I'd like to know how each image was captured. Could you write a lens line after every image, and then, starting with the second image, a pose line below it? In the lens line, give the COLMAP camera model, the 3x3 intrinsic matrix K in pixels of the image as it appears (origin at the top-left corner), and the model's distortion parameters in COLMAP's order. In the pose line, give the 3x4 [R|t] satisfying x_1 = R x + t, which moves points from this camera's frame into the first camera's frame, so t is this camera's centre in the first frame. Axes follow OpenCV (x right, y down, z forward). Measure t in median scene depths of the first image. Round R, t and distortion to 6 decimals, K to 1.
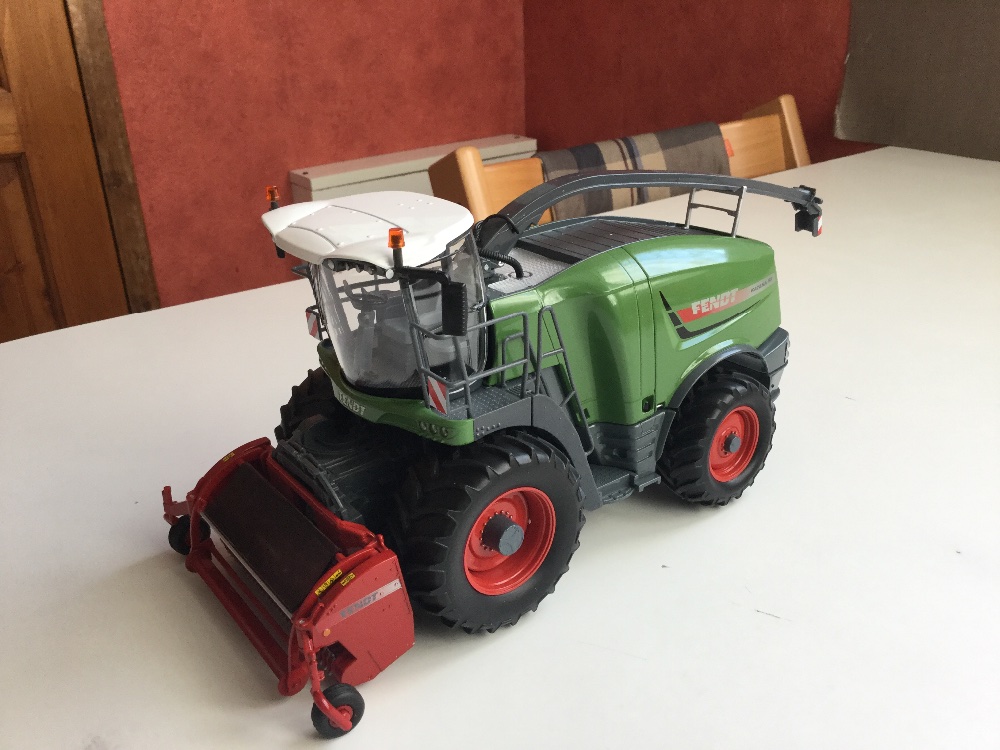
lens RADIAL K [[905.5, 0, 500.0], [0, 905.5, 375.0], [0, 0, 1]] dist [0.192376, -0.351520]
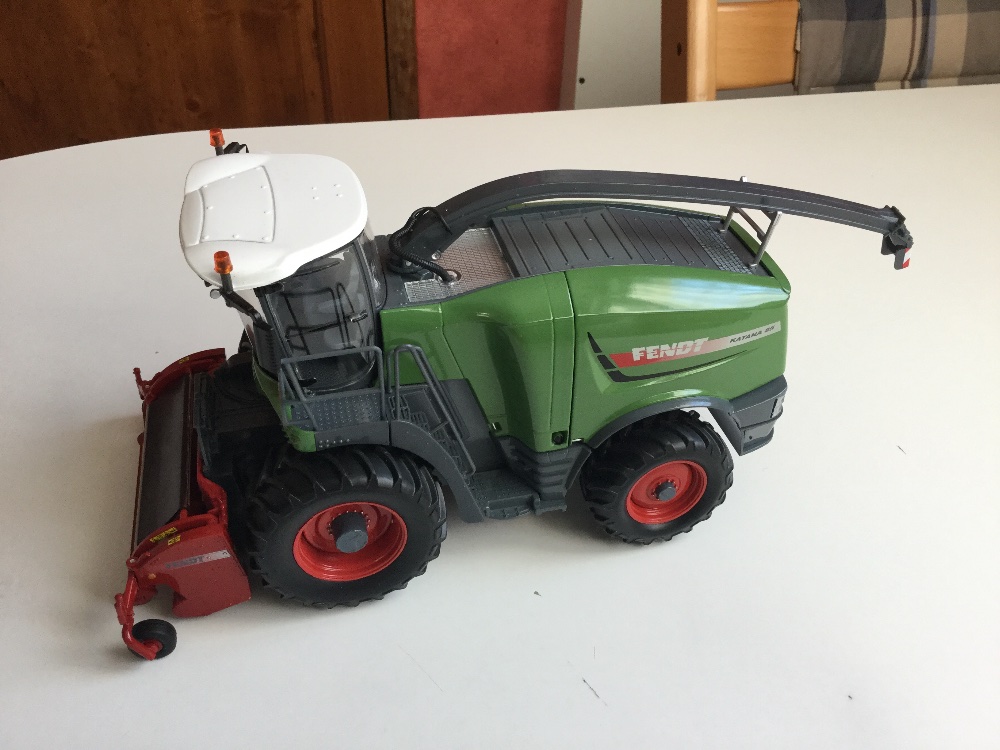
lens RADIAL K [[919.0, 0, 496.1], [0, 919.0, 370.9], [0, 0, 1]] dist [0.116530, -0.214321]
pose [[0.920386, 0.289680, -0.262631, 0.327787], [-0.216045, 0.936586, 0.275920, -0.276591], [0.325905, -0.197213, 0.924604, 0.116938]]
